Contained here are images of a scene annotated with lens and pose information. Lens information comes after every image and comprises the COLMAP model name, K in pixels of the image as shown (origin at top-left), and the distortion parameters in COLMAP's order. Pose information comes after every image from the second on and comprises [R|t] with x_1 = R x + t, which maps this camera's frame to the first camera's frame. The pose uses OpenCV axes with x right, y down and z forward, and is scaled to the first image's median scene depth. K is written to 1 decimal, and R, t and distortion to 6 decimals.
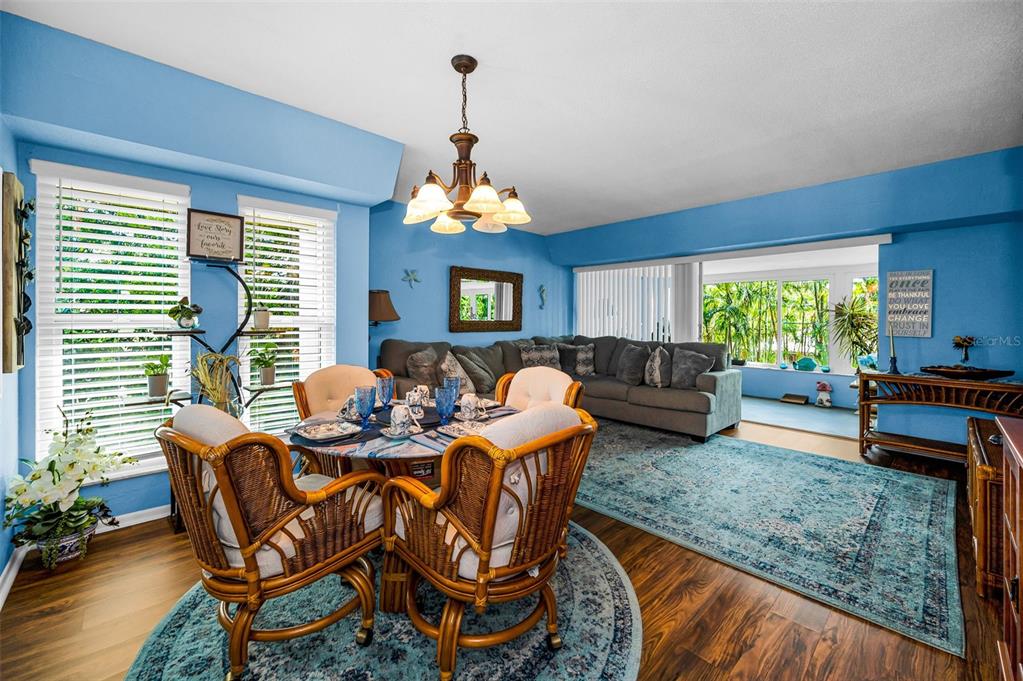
lens RADIAL K [[418.6, 0, 510.0], [0, 418.6, 325.4], [0, 0, 1]] dist [0.004214, -0.000314]
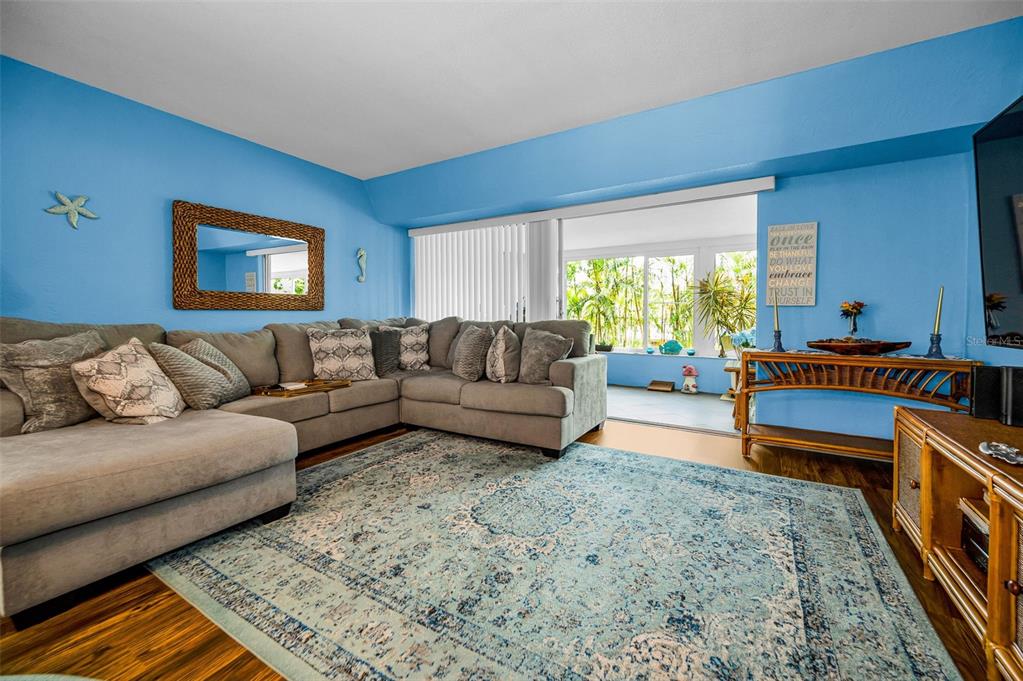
lens RADIAL K [[418.6, 0, 509.7], [0, 418.6, 331.7], [0, 0, 1]] dist [0.004214, -0.000314]
pose [[0.964319, -0.019061, 0.264057, 0.197317], [0.012057, 0.999532, 0.028119, 0.044870], [-0.264469, -0.023932, 0.964097, 0.338805]]
